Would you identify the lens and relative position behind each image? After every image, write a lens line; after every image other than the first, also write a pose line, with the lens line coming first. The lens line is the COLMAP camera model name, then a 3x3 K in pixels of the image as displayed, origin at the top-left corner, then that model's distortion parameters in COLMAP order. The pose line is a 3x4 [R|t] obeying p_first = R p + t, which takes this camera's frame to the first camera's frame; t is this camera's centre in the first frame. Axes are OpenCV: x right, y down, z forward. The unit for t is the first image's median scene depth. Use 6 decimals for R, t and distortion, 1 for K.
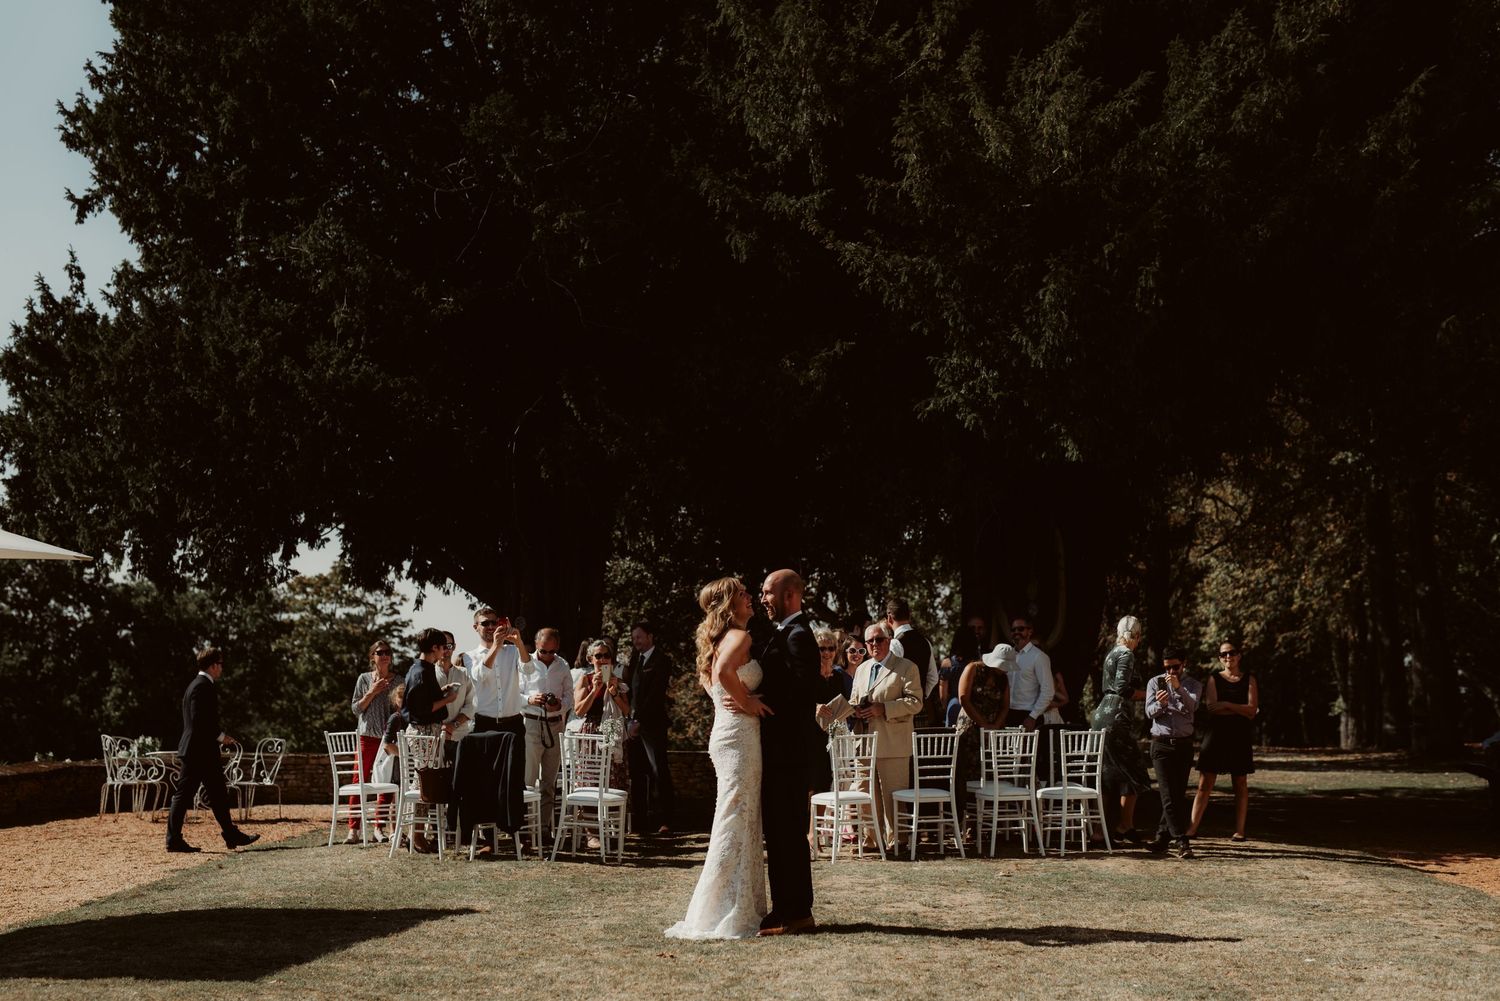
lens RADIAL K [[2172.1, 0, 755.5], [0, 2172.1, 495.8], [0, 0, 1]] dist [0.046865, 0.000000]
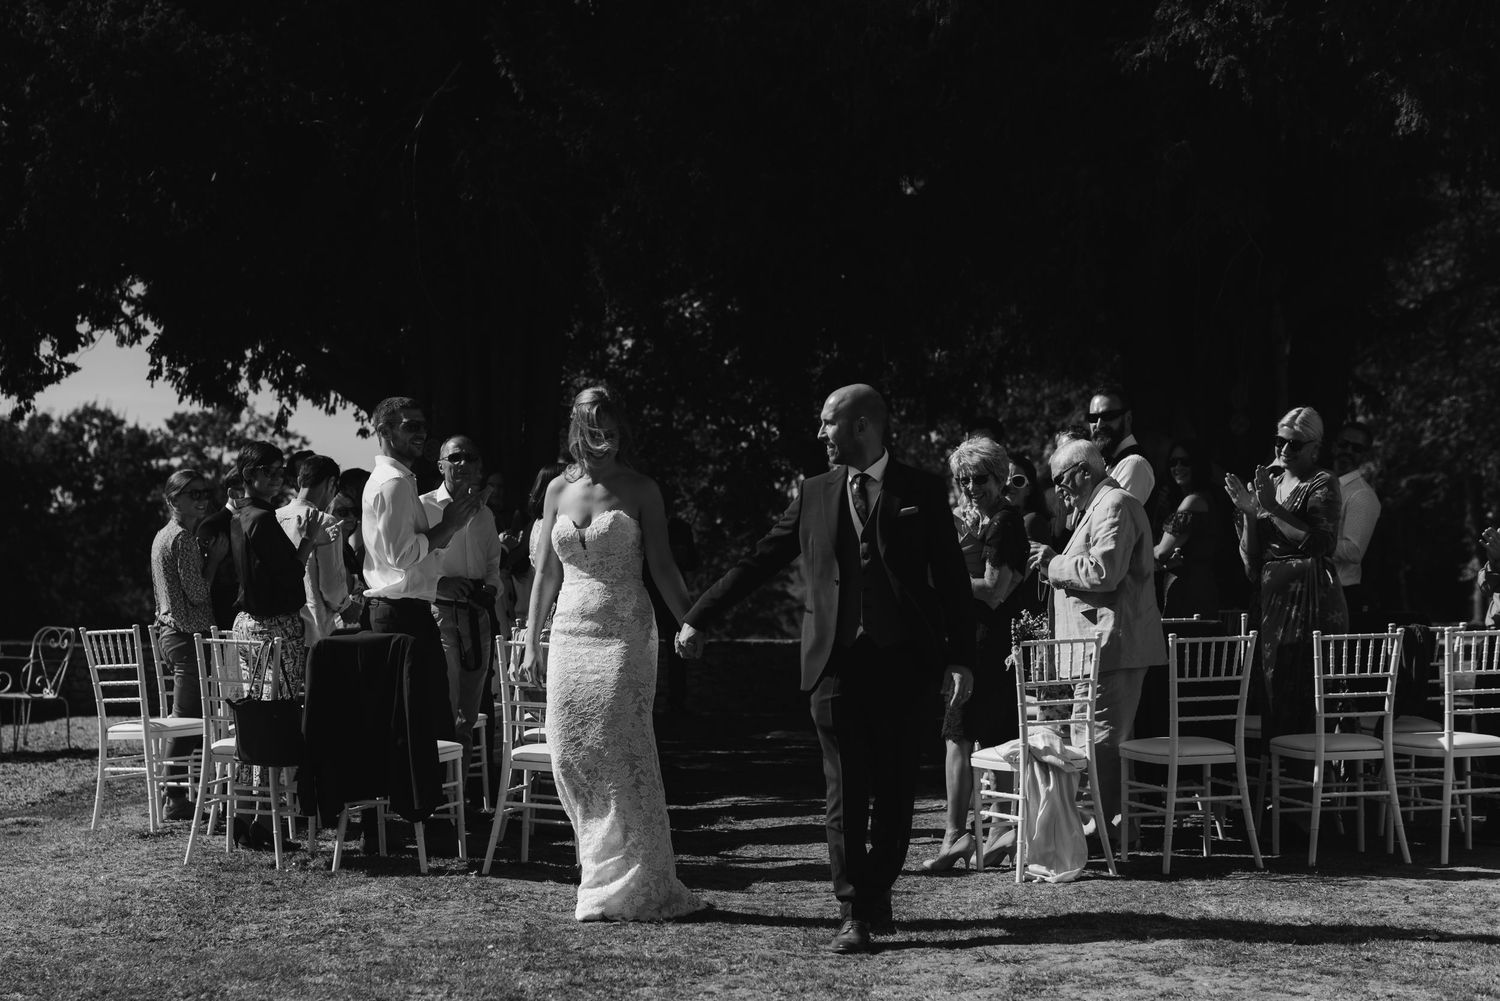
lens RADIAL K [[2172.1, 0, 748.3], [0, 2172.1, 507.9], [0, 0, 1]] dist [0.046865, 0.000000]
pose [[0.999651, -0.002477, 0.026283, -0.035311], [0.000618, 0.997511, 0.070507, 0.033588], [-0.026392, -0.070466, 0.997165, 0.390683]]
